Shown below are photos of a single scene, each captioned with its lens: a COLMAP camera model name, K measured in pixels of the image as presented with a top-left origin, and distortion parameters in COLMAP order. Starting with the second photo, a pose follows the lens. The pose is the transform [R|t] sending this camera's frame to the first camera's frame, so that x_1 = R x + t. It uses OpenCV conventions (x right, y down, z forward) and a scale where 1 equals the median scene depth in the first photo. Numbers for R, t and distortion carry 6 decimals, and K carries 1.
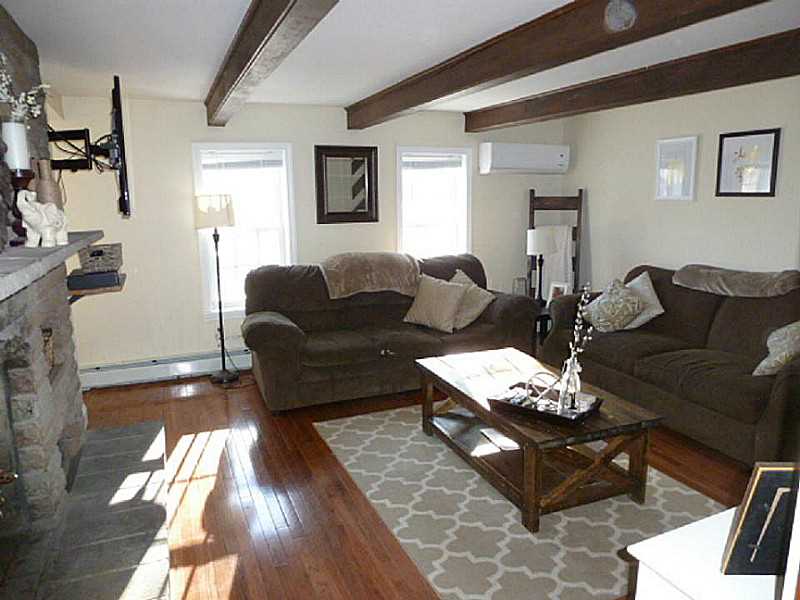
lens RADIAL K [[570.3, 0, 400.0], [0, 570.3, 300.0], [0, 0, 1]] dist [-0.057768, 0.019251]
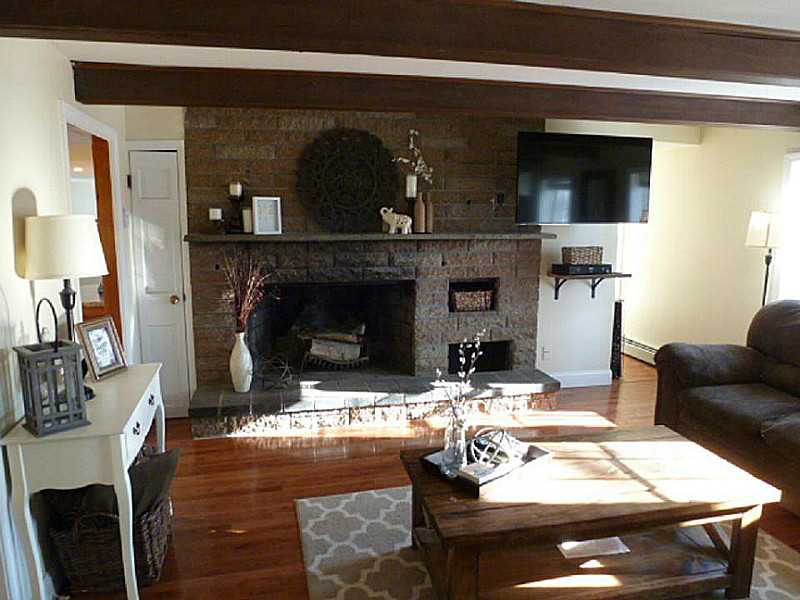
lens RADIAL K [[567.7, 0, 400.0], [0, 567.7, 300.0], [0, 0, 1]] dist [-0.077501, 0.030120]
pose [[-0.155050, 0.166208, -0.973825, 0.625108], [-0.179163, 0.964669, 0.193171, -0.112453], [0.971525, 0.204425, -0.119794, 0.550906]]
